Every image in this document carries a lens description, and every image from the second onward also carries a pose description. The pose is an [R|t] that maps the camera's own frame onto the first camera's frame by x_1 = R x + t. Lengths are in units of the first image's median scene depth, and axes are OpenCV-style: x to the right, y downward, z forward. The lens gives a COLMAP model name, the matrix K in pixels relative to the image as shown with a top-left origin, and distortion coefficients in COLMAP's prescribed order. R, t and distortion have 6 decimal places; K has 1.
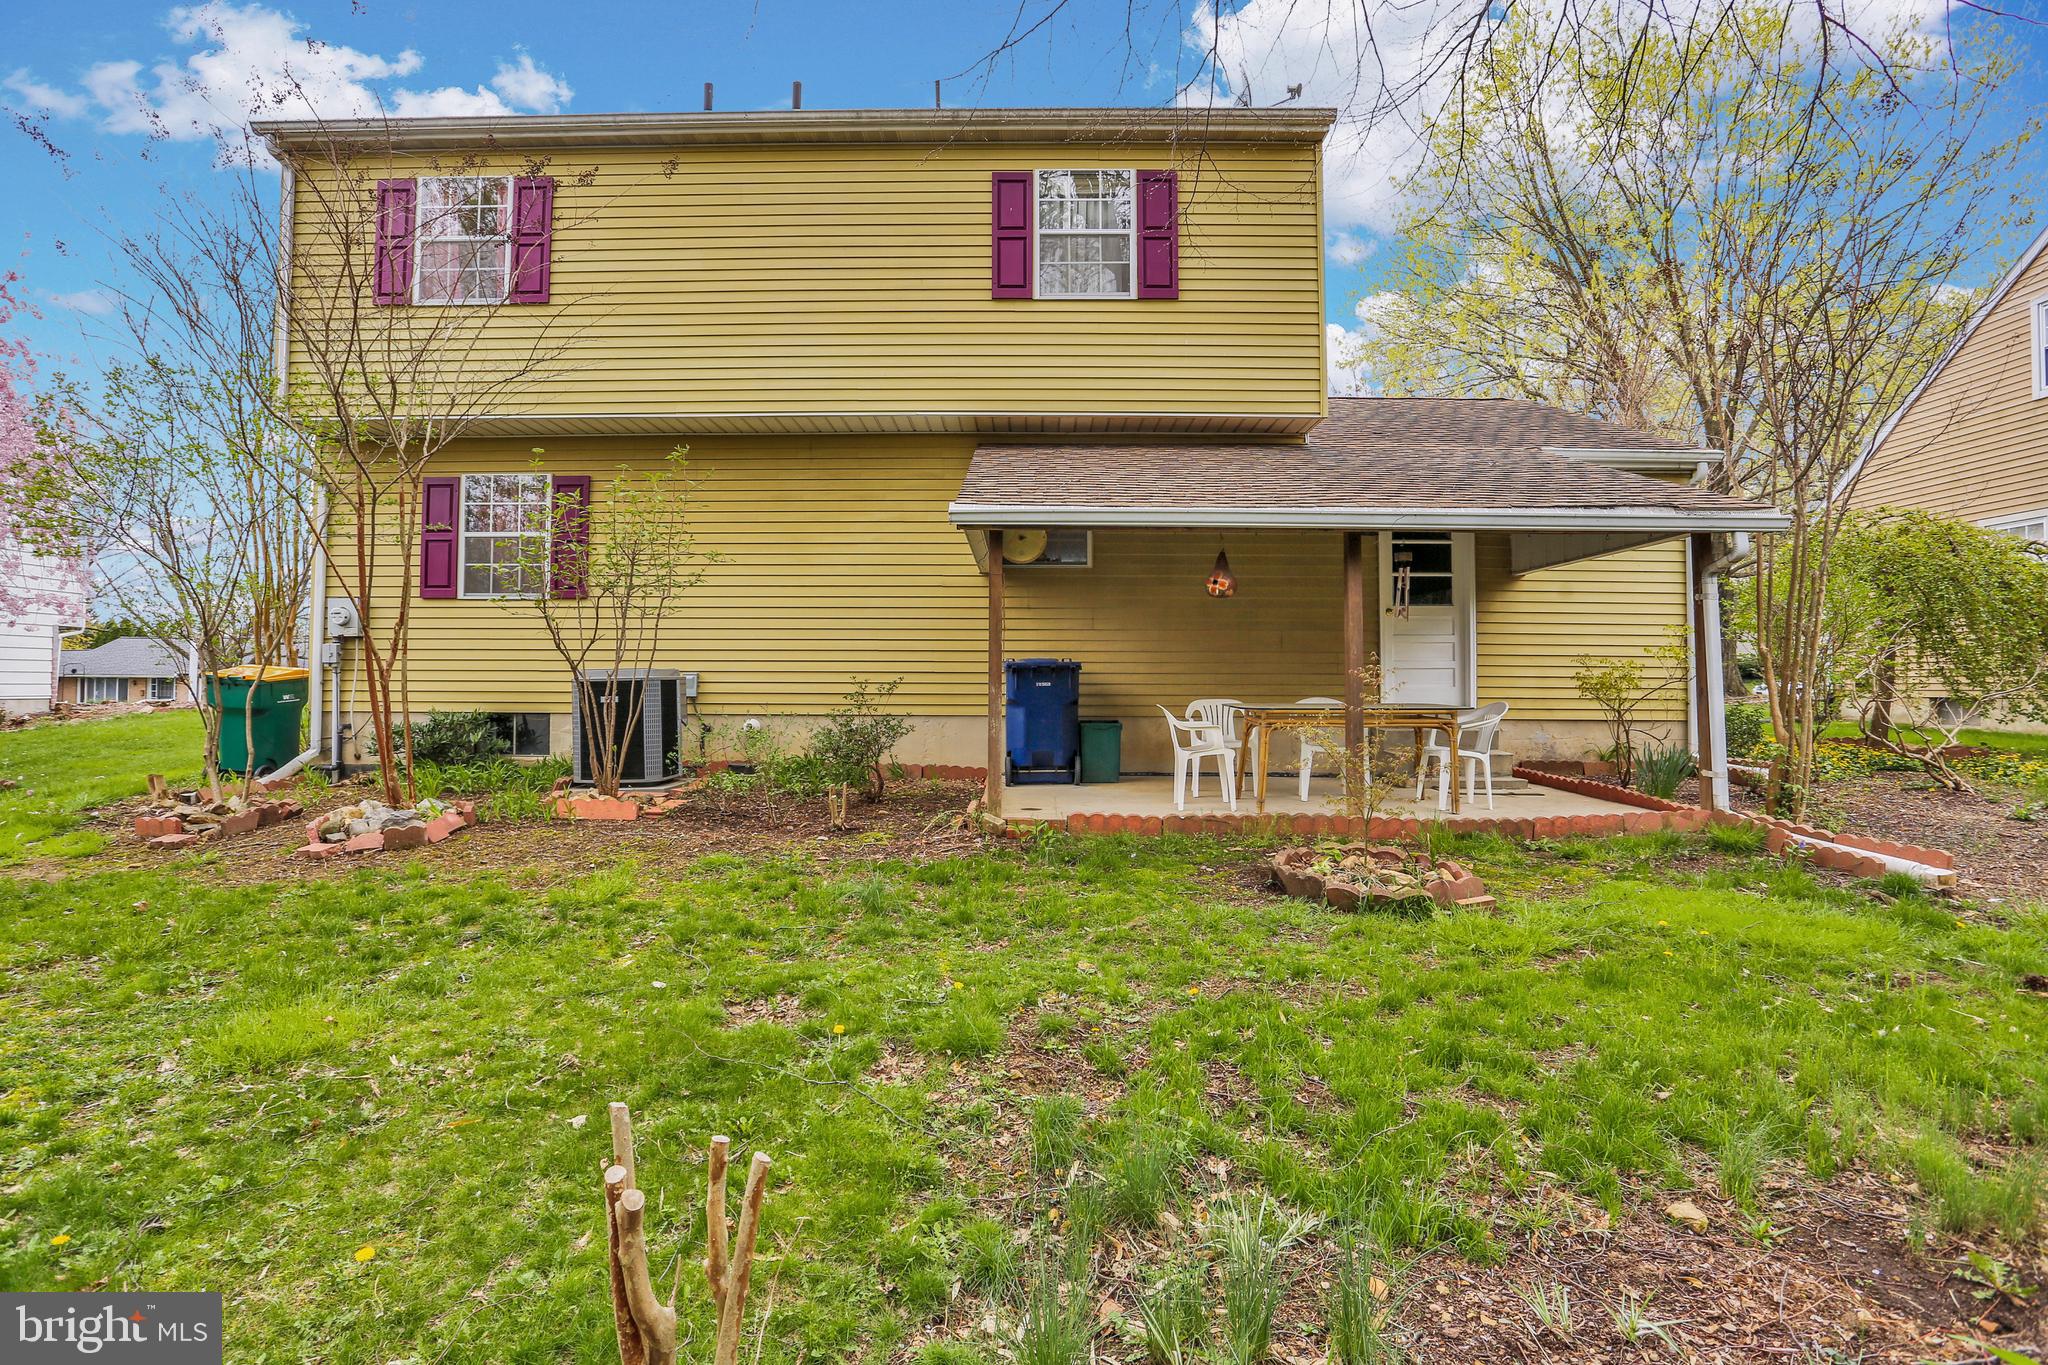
lens RADIAL K [[1058.4, 0, 1011.8], [0, 1058.4, 673.0], [0, 0, 1]] dist [-0.089244, 0.043390]
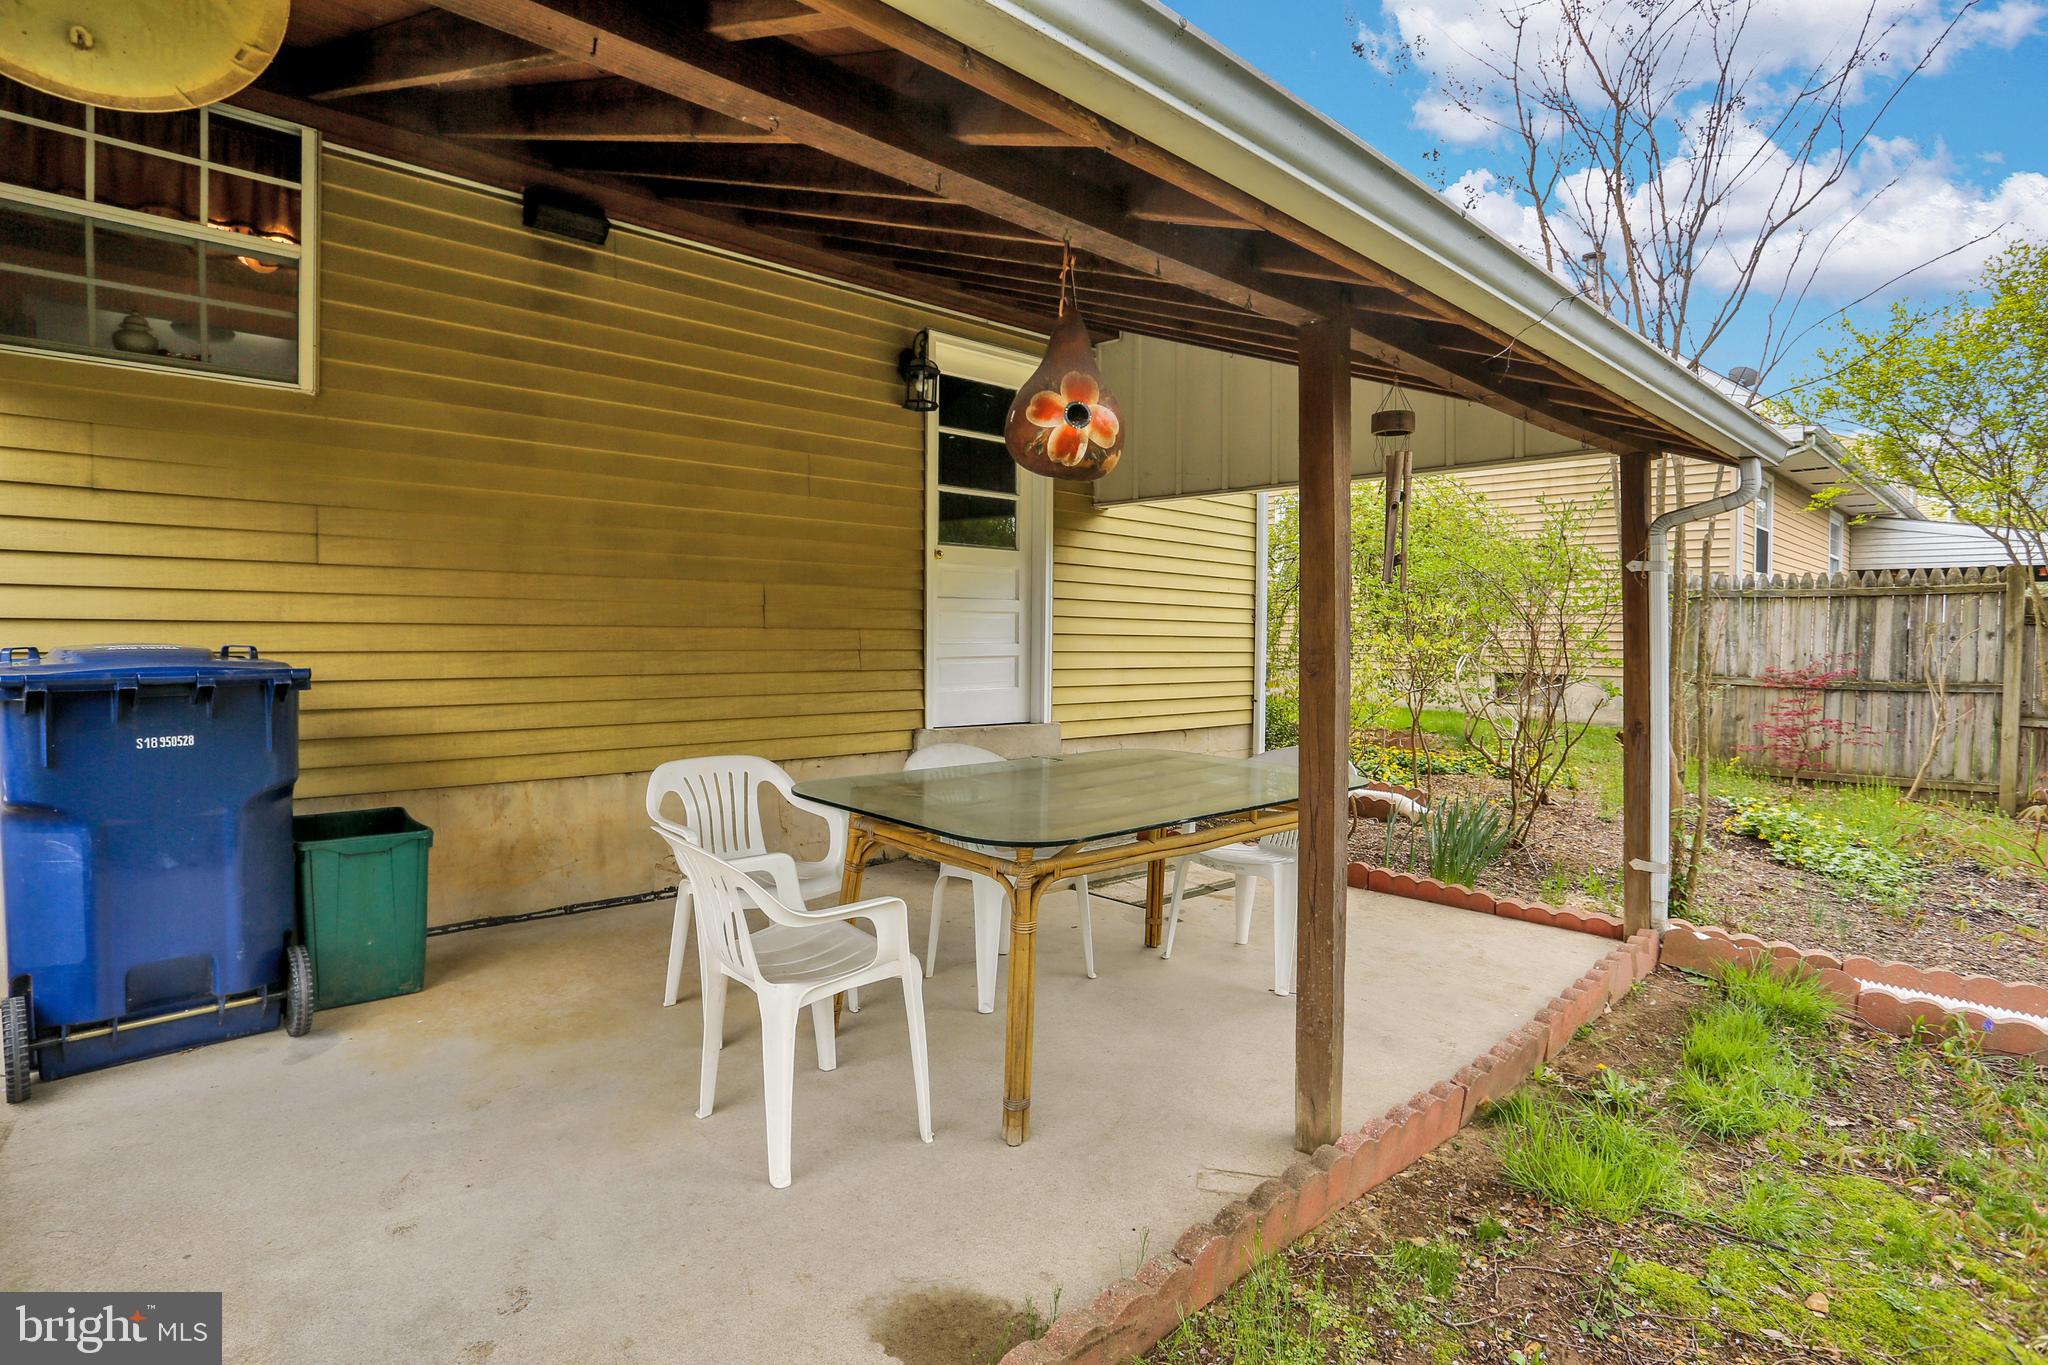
lens RADIAL K [[1058.4, 0, 1011.8], [0, 1058.4, 673.0], [0, 0, 1]] dist [-0.089244, 0.043390]
pose [[0.724937, -0.020904, 0.688498, 0.005508], [-0.018398, 0.998595, 0.049691, -0.025243], [-0.688569, -0.048689, 0.723534, 0.573169]]
